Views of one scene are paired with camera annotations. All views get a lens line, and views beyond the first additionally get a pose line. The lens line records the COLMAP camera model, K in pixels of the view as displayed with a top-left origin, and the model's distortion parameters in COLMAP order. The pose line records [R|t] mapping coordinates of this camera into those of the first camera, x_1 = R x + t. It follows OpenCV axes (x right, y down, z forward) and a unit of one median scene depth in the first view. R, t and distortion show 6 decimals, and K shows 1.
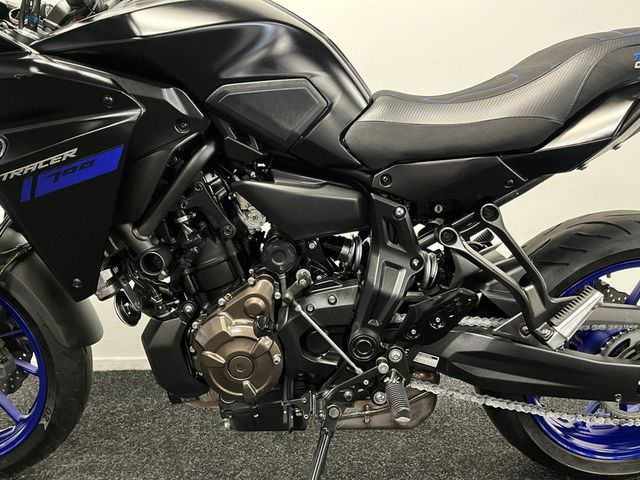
lens RADIAL K [[507.8, 0, 317.6], [0, 507.8, 240.1], [0, 0, 1]] dist [0.079819, -0.119071]
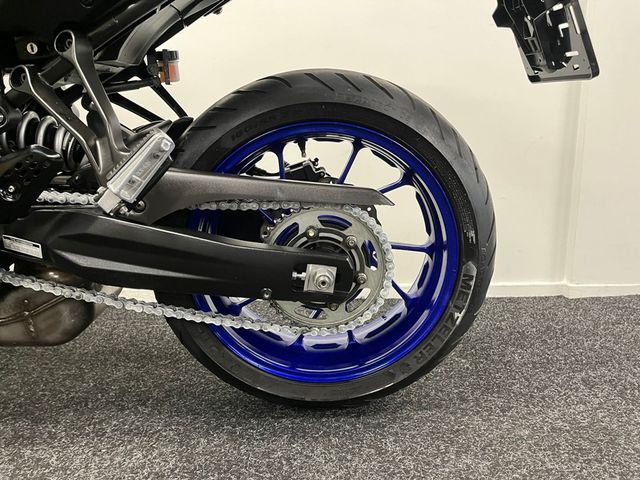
lens RADIAL K [[507.8, 0, 322.5], [0, 507.8, 239.7], [0, 0, 1]] dist [0.079819, -0.119071]
pose [[0.999971, -0.000546, 0.007582, 0.668301], [0.000226, 0.999114, 0.042084, 0.192809], [-0.007599, -0.042081, 0.999085, 0.222376]]
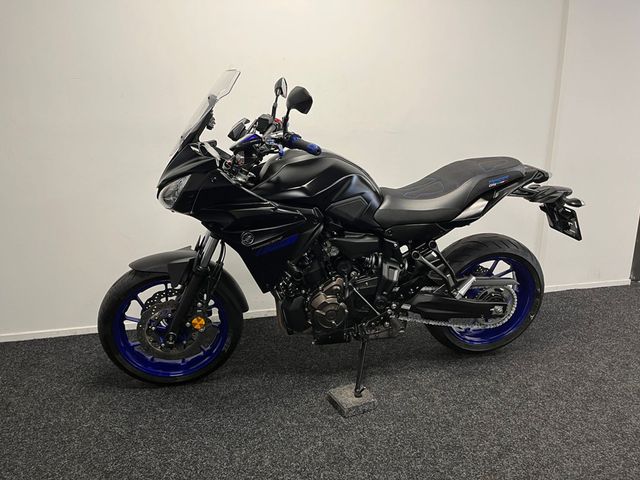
lens RADIAL K [[507.8, 0, 320.9], [0, 507.8, 238.6], [0, 0, 1]] dist [0.079819, -0.119071]
pose [[0.981312, -0.049159, 0.186039, -0.581145], [0.028005, 0.993008, 0.114674, -0.348043], [-0.190375, -0.107321, 0.975828, -1.147280]]
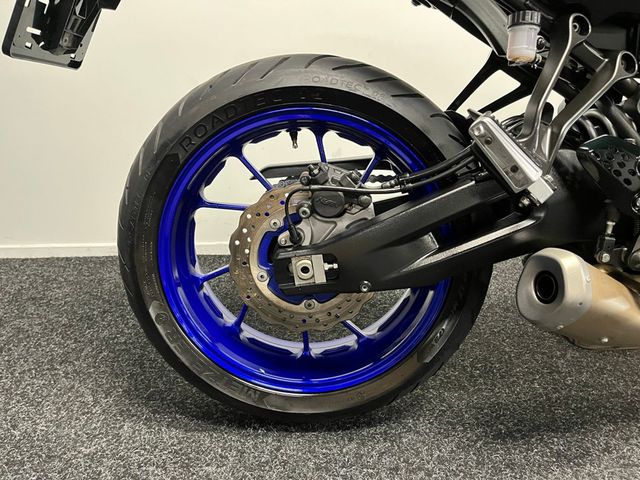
lens RADIAL K [[507.8, 0, 317.8], [0, 507.8, 243.4], [0, 0, 1]] dist [0.079819, -0.119071]
pose [[0.999703, -0.000997, 0.024338, -0.783150], [-0.004079, 0.978198, 0.207632, 0.074256], [-0.024014, -0.207670, 0.977904, 0.160190]]
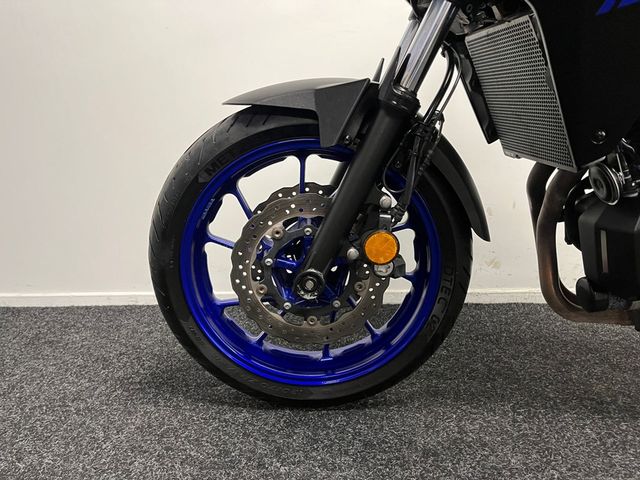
lens RADIAL K [[507.8, 0, 307.6], [0, 507.8, 239.6], [0, 0, 1]] dist [0.079819, -0.119071]
pose [[0.999639, 0.000660, -0.026862, -0.800677], [0.000501, 0.999067, 0.043196, 0.184468], [0.026866, -0.043194, 0.998705, 0.177072]]
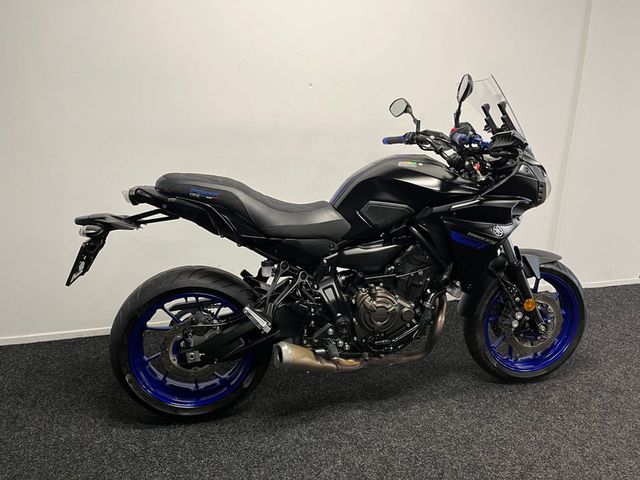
lens RADIAL K [[507.8, 0, 329.6], [0, 507.8, 238.4], [0, 0, 1]] dist [0.079819, -0.119071]
pose [[0.976993, -0.049510, 0.207445, -0.652456], [0.015034, 0.986249, 0.164580, -0.490733], [-0.212741, -0.157674, 0.964303, -1.036662]]
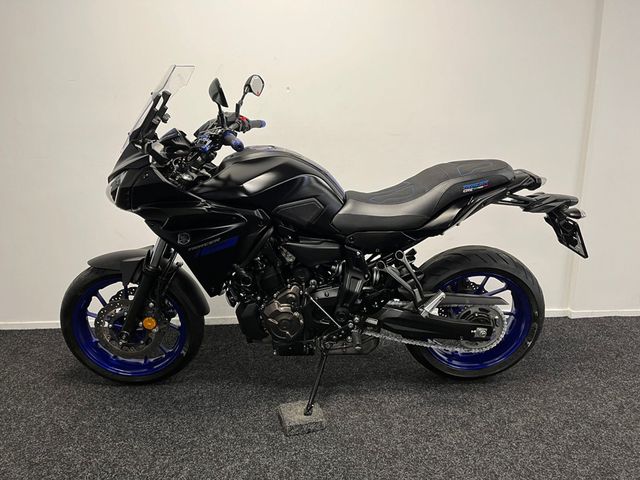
lens RADIAL K [[507.8, 0, 316.4], [0, 507.8, 242.2], [0, 0, 1]] dist [0.079819, -0.119071]
pose [[0.999965, -0.006639, 0.005026, -0.024043], [0.006112, 0.995113, 0.098556, -0.302941], [-0.005656, -0.098521, 0.995119, -1.070019]]
